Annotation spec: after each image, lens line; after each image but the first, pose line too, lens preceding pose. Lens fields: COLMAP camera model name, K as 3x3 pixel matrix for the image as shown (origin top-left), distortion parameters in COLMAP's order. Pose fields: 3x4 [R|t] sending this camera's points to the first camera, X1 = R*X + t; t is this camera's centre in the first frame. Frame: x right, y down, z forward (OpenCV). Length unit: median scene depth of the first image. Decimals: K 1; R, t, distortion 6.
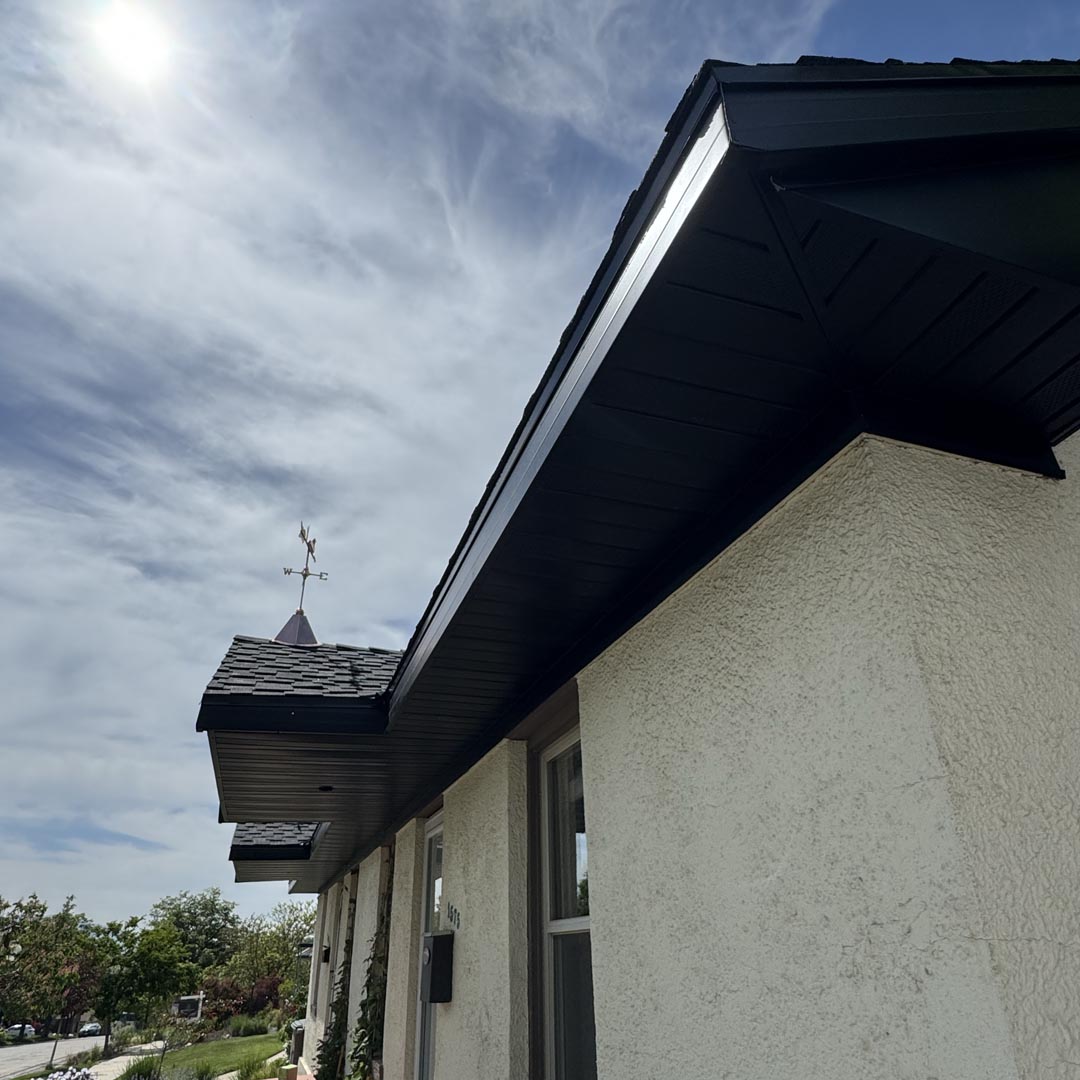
lens RADIAL K [[866.5, 0, 542.2], [0, 866.5, 593.7], [0, 0, 1]] dist [-0.004676, -0.000430]
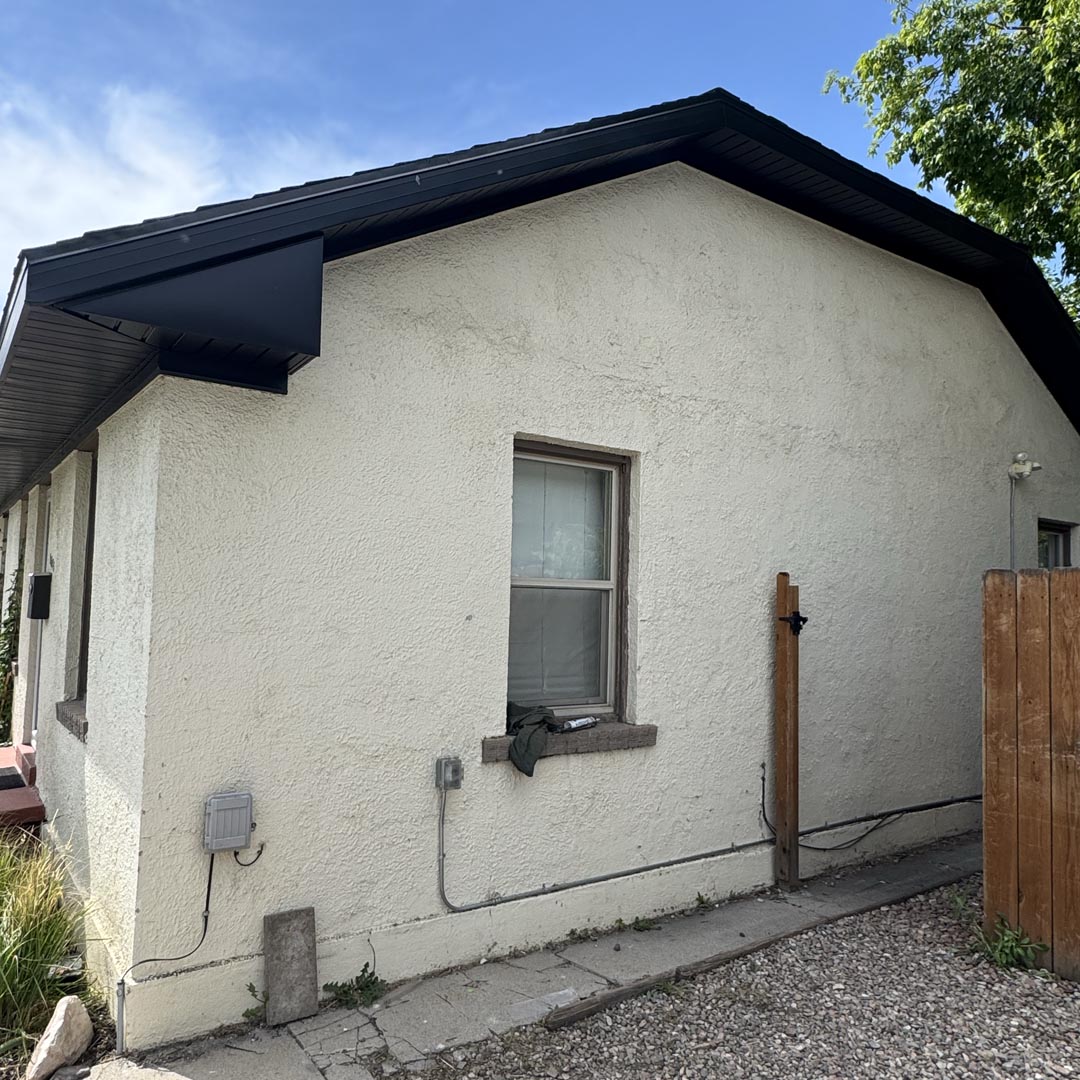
lens RADIAL K [[866.5, 0, 542.2], [0, 866.5, 593.7], [0, 0, 1]] dist [-0.004676, -0.000430]
pose [[0.947842, 0.046468, 0.315334, 0.630459], [-0.162058, 0.922158, 0.351229, -0.606875], [-0.274467, -0.384012, 0.881591, -1.412055]]
